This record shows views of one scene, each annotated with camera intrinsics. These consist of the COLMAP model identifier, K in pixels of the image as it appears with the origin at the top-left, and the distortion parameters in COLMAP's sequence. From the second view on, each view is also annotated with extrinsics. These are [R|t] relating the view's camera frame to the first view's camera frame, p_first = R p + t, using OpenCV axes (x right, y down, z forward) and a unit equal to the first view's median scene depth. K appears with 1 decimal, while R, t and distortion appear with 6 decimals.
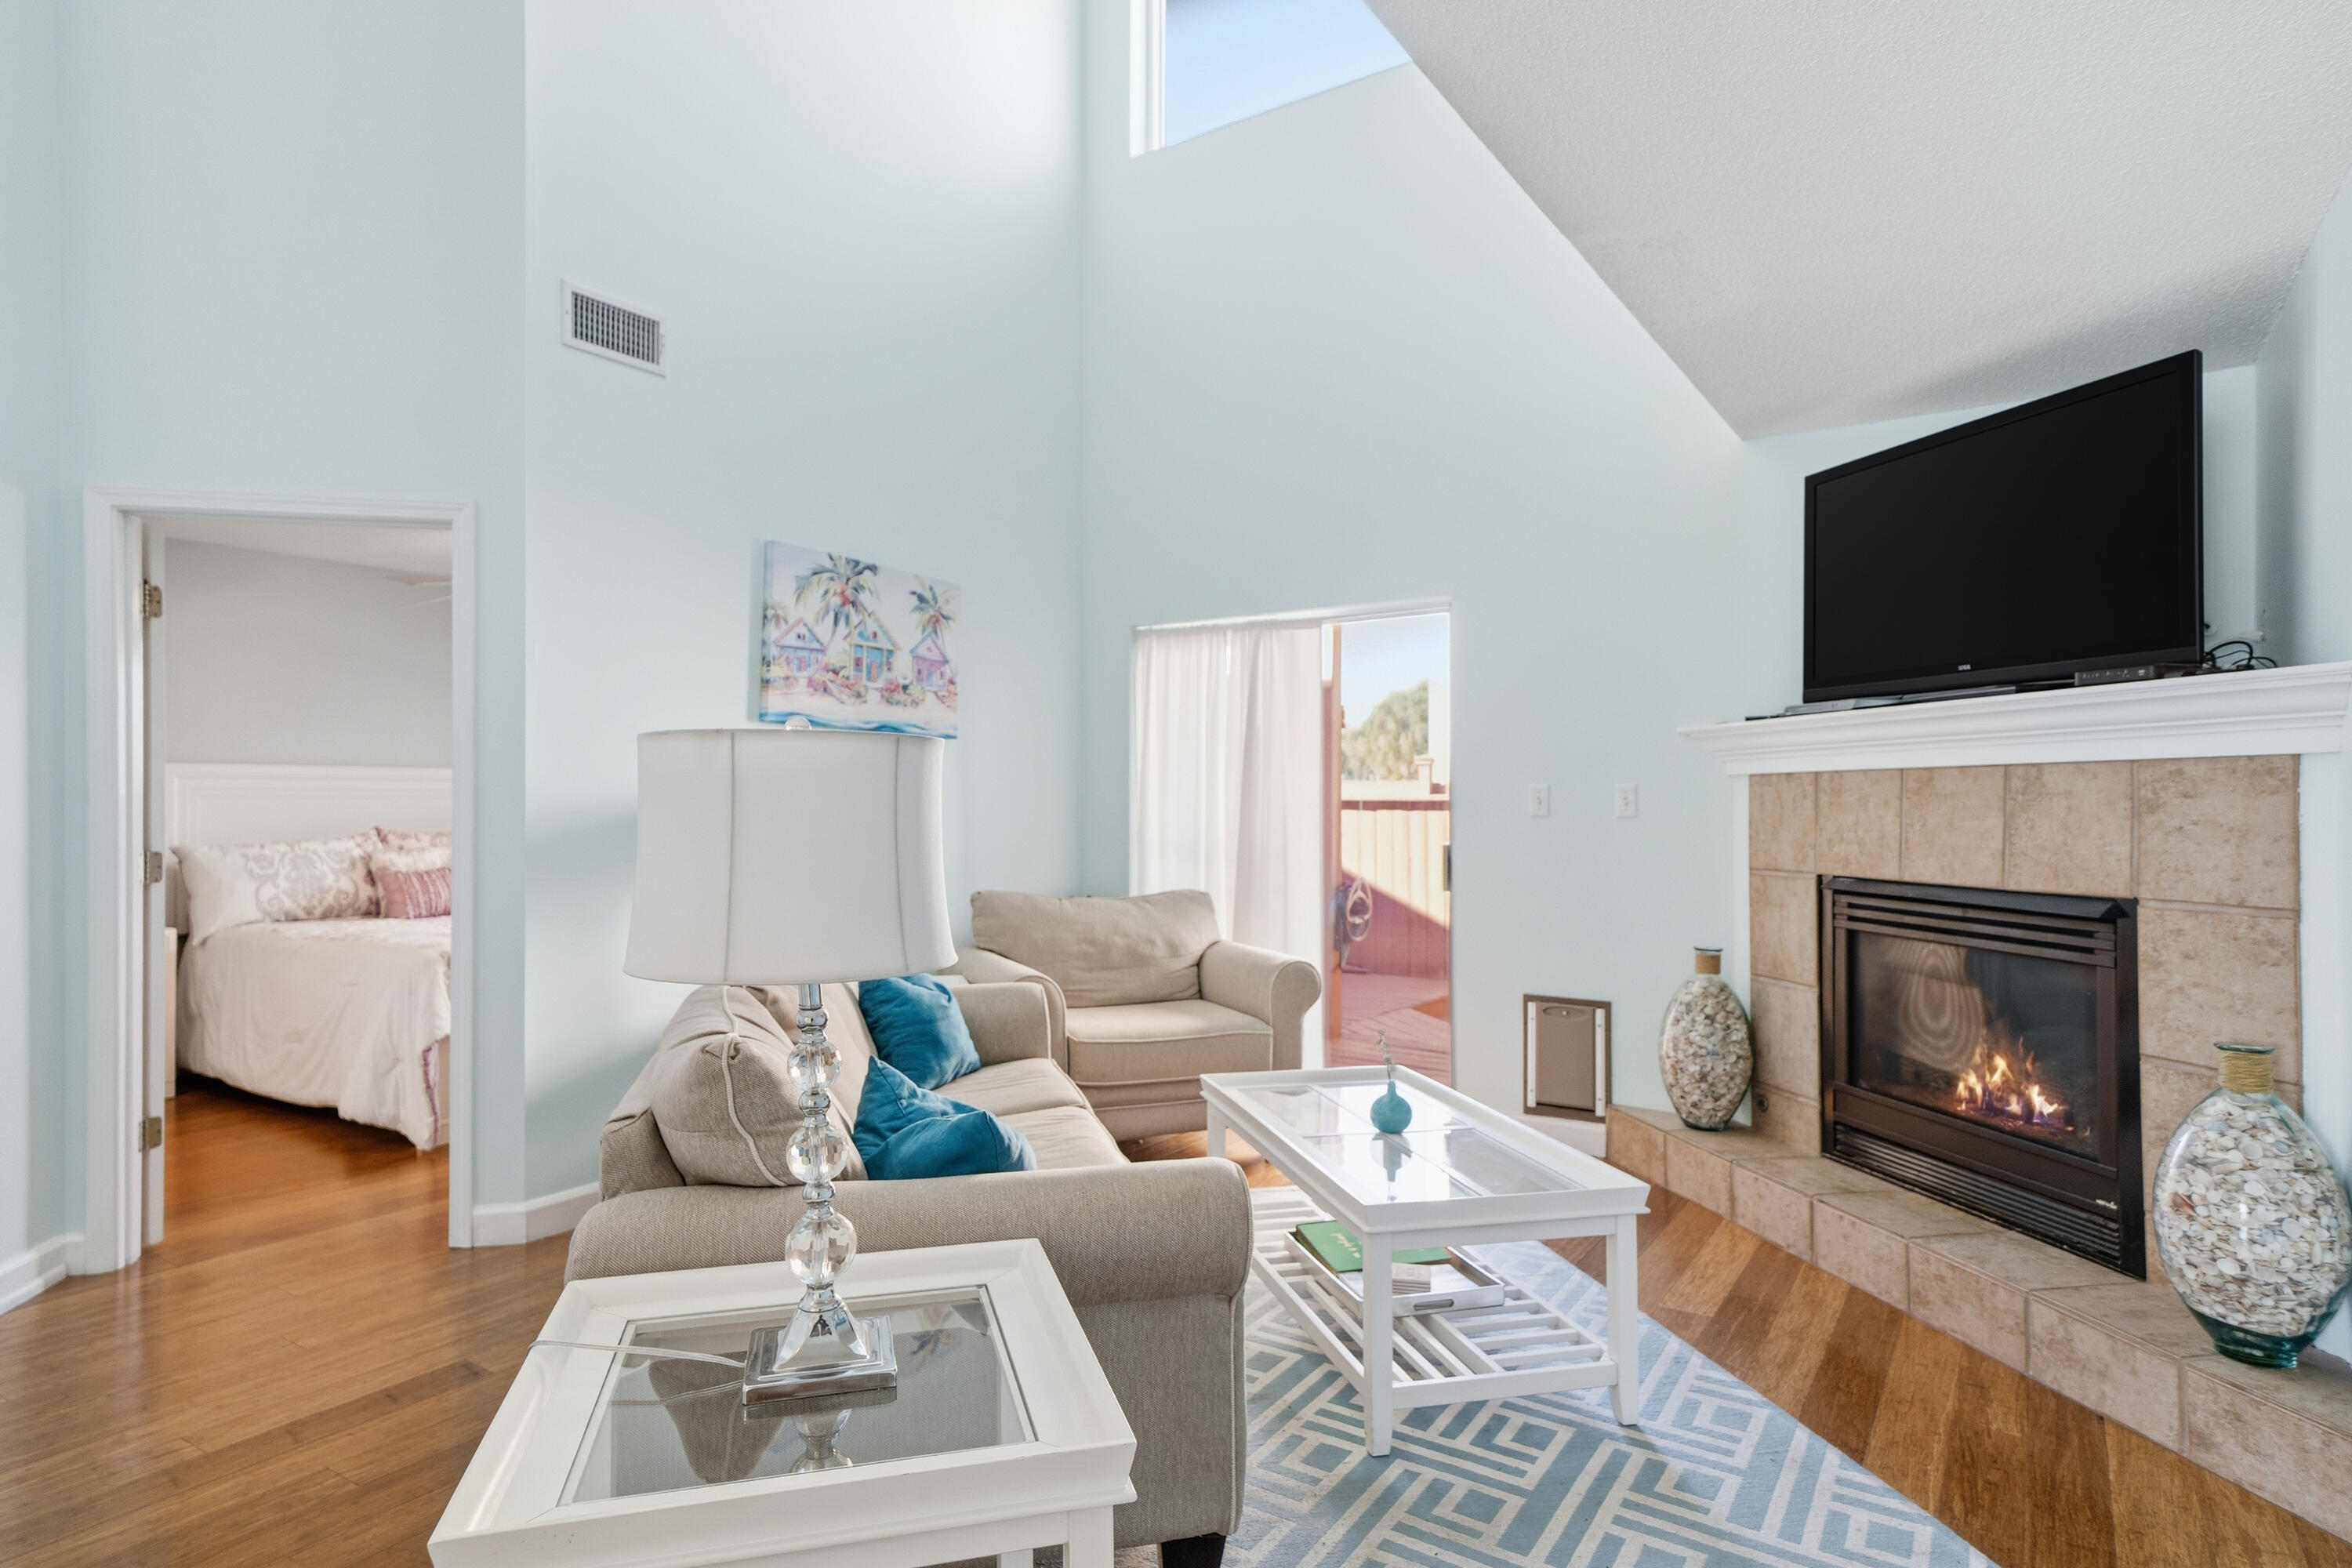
lens RADIAL K [[1282.9, 0, 1168.1], [0, 1282.9, 788.3], [0, 0, 1]] dist [0.021111, -0.001286]
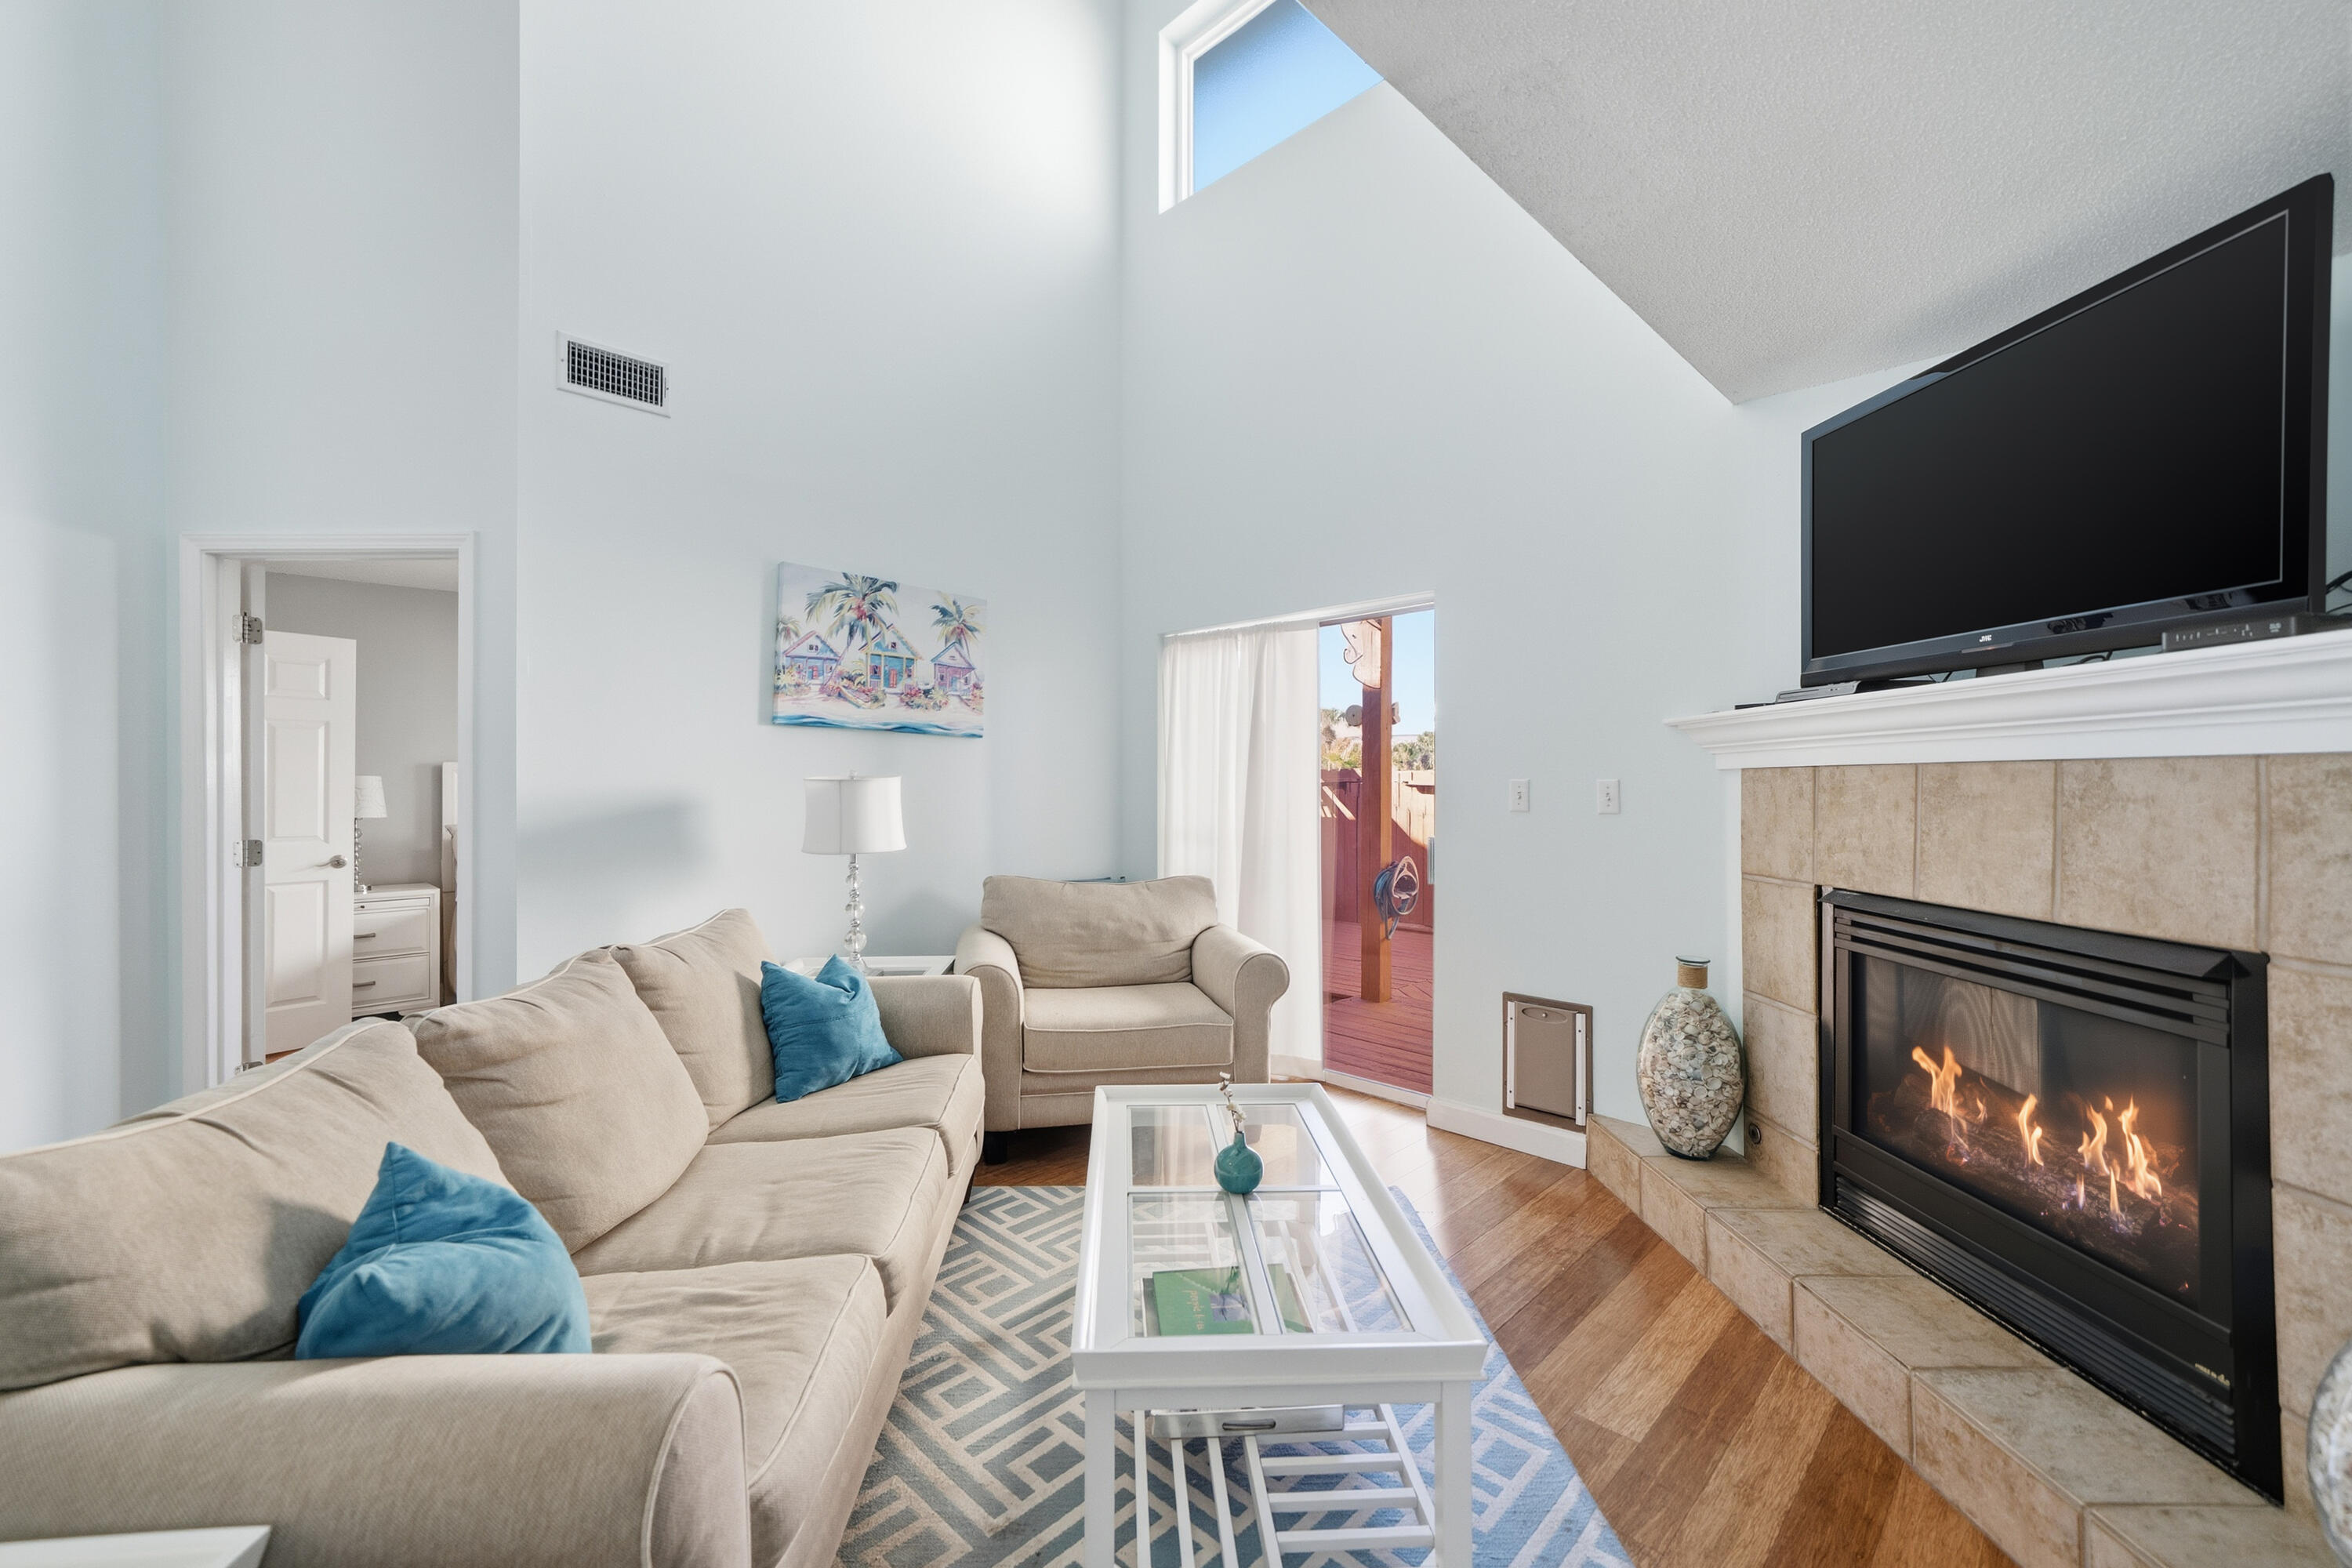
lens RADIAL K [[950.0, 0, 1166.0], [0, 950.0, 772.1], [0, 0, 1]] dist [-0.007252, 0.002507]
pose [[0.981179, -0.003008, -0.193078, 0.192550], [0.003097, 0.999995, 0.000158, -0.010372], [0.193077, -0.000753, 0.981183, 0.281823]]
